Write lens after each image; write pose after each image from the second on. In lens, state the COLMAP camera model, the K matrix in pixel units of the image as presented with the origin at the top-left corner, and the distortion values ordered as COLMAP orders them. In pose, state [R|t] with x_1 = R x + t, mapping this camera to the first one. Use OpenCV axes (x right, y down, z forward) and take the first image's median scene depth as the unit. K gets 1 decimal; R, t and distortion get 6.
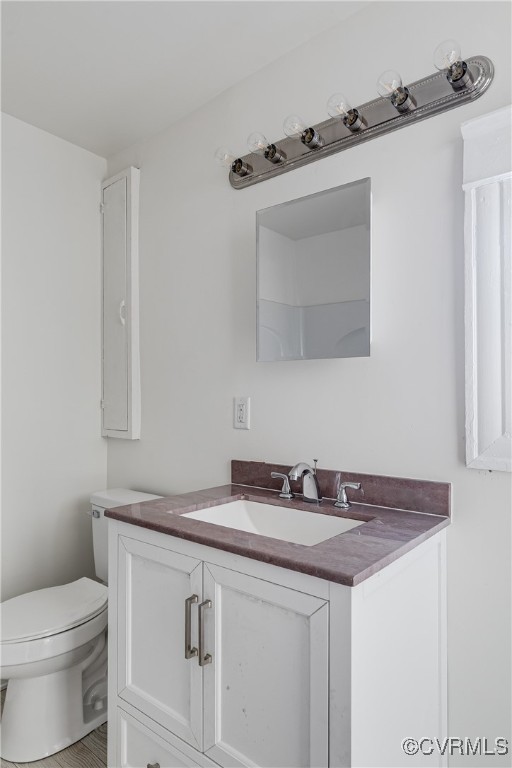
lens RADIAL K [[476.1, 0, 256.2], [0, 476.1, 385.9], [0, 0, 1]] dist [-0.006774, -0.002575]
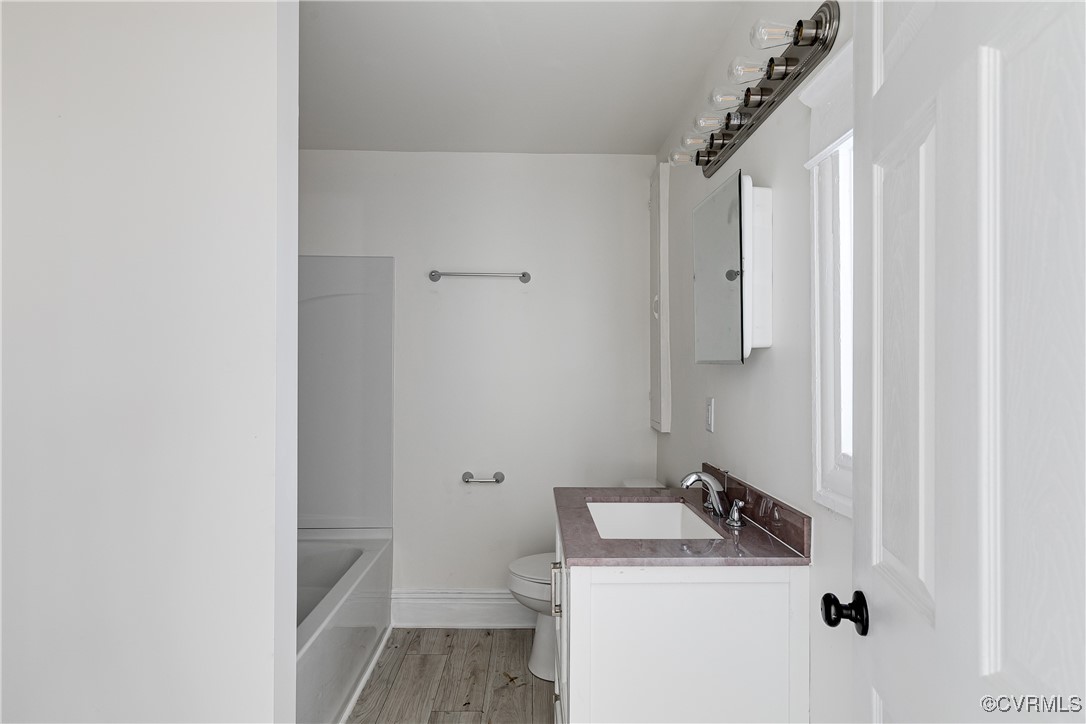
lens RADIAL K [[606.1, 0, 543.3], [0, 606.1, 363.1], [0, 0, 1]] dist [0.000598, 0.000355]
pose [[0.650315, 0.000452, -0.759664, 0.941146], [0.012887, 0.999849, 0.011627, -0.090233], [0.759555, -0.017351, 0.650211, -0.052261]]
